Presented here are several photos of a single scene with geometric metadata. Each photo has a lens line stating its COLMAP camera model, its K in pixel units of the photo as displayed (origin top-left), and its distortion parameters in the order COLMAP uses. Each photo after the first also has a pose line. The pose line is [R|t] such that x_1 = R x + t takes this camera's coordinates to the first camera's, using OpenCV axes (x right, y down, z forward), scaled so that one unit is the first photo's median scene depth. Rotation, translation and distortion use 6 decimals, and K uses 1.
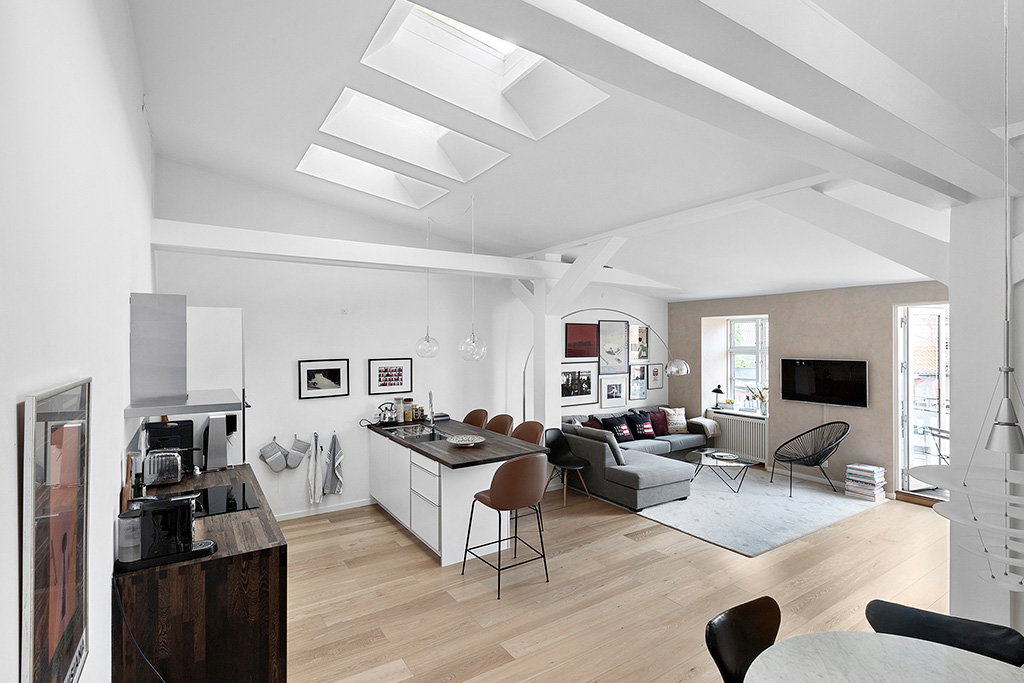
lens RADIAL K [[475.0, 0, 470.6], [0, 475.0, 343.3], [0, 0, 1]] dist [-0.000365, -0.000018]
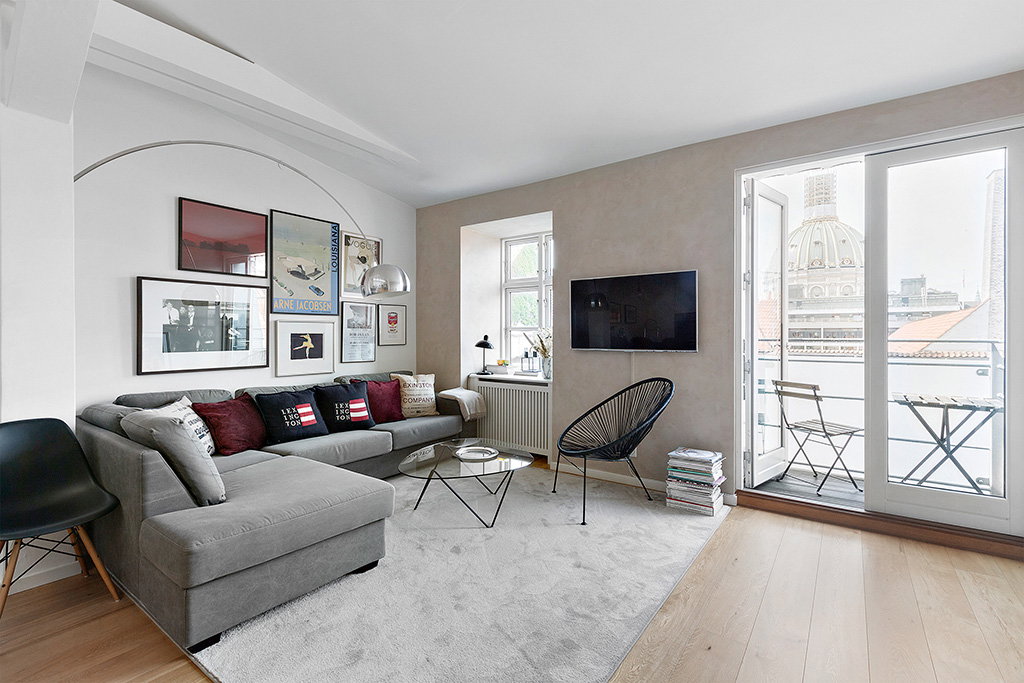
lens RADIAL K [[475.0, 0, 470.6], [0, 475.0, 343.3], [0, 0, 1]] dist [-0.000365, -0.000018]
pose [[0.934998, -0.004294, 0.354626, 0.300453], [-0.000113, 0.999923, 0.012406, 0.096224], [-0.354652, -0.011640, 0.934926, 0.449368]]
